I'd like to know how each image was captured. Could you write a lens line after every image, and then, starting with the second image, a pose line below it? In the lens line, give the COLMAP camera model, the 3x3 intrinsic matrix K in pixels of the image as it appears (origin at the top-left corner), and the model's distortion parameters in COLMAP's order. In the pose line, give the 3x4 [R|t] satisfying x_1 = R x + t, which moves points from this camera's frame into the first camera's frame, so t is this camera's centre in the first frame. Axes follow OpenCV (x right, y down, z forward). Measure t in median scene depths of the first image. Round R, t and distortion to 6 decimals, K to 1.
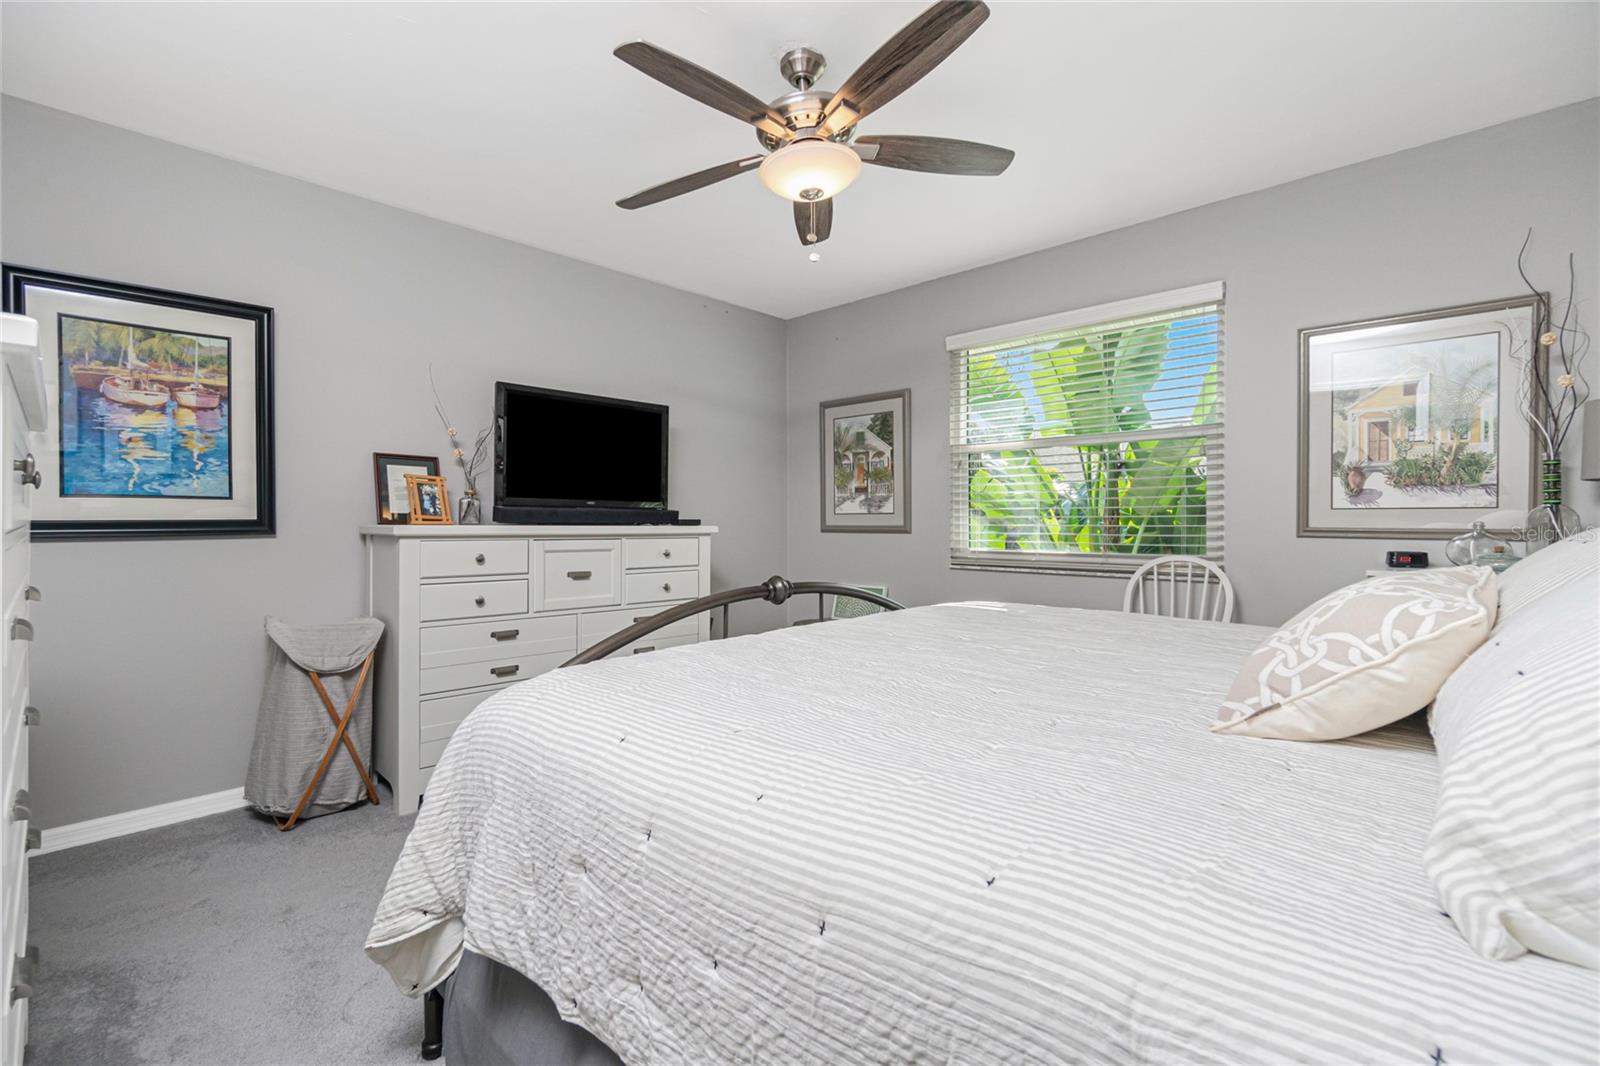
lens RADIAL K [[724.9, 0, 800.0], [0, 724.9, 533.0], [0, 0, 1]] dist [-0.000404, -0.000065]
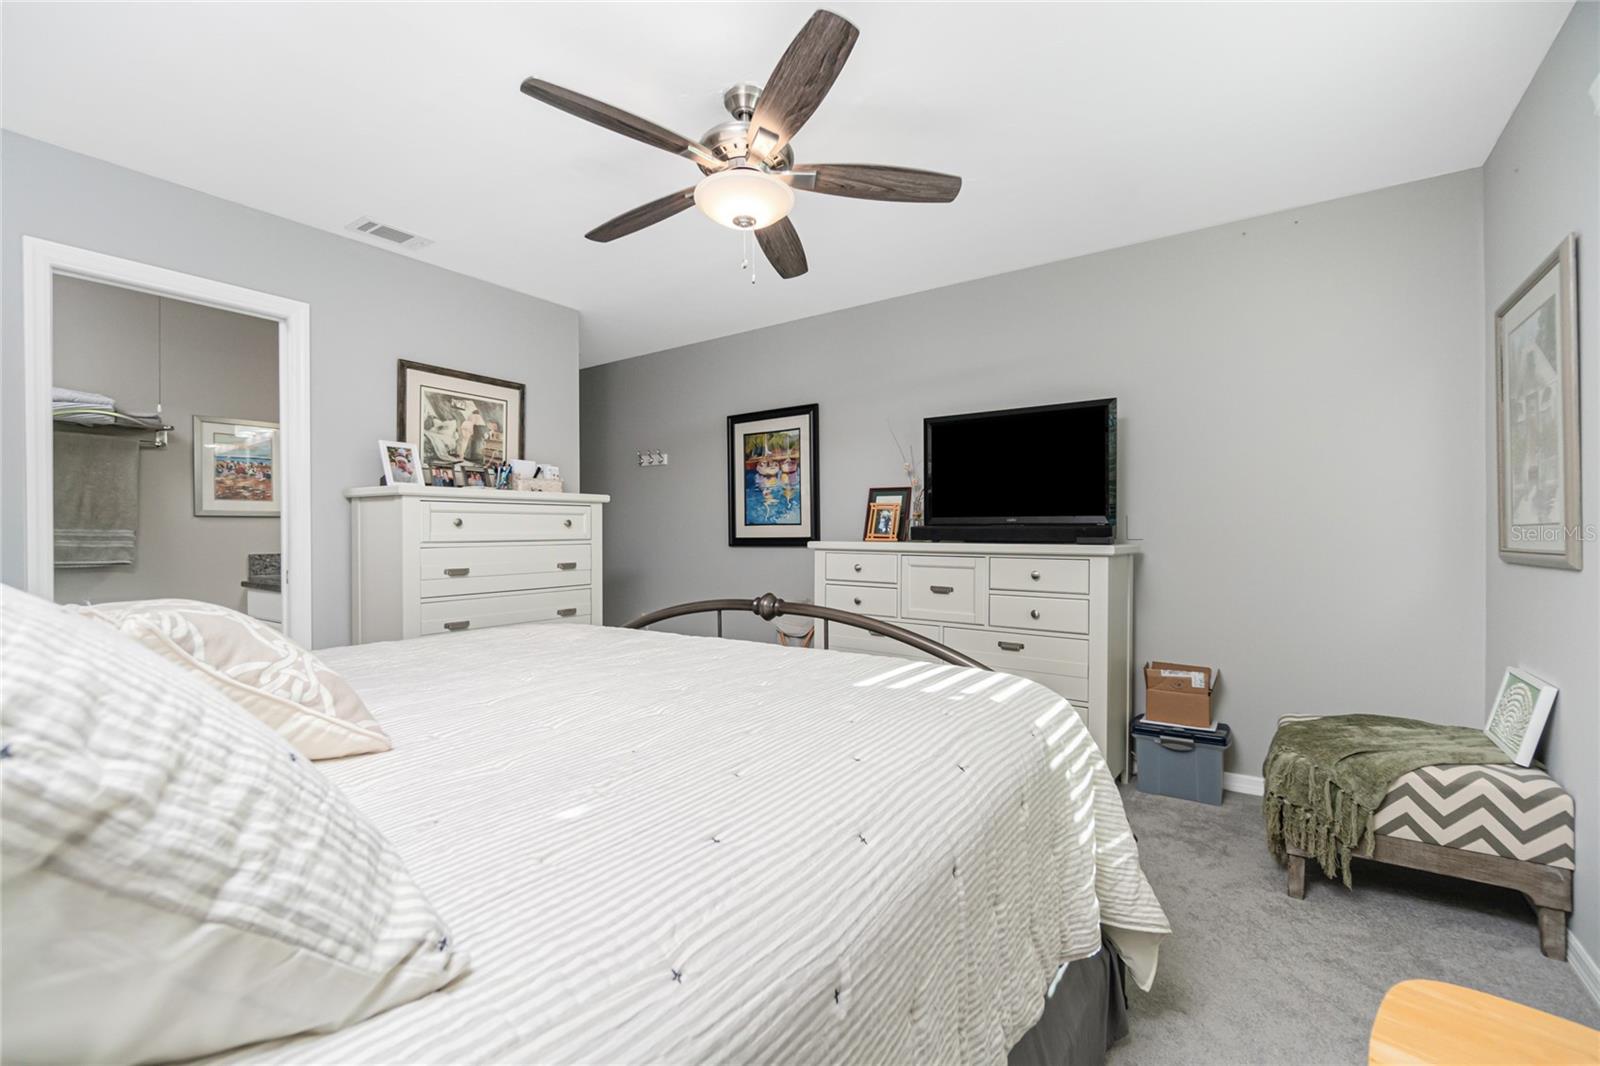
lens RADIAL K [[695.0, 0, 789.1], [0, 695.0, 534.9], [0, 0, 1]] dist [0.000219, 0.000094]
pose [[0.137802, -0.006288, -0.990440, 0.815478], [-0.019166, 0.999776, -0.009014, -0.009689], [0.990274, 0.020225, 0.137651, 0.789251]]
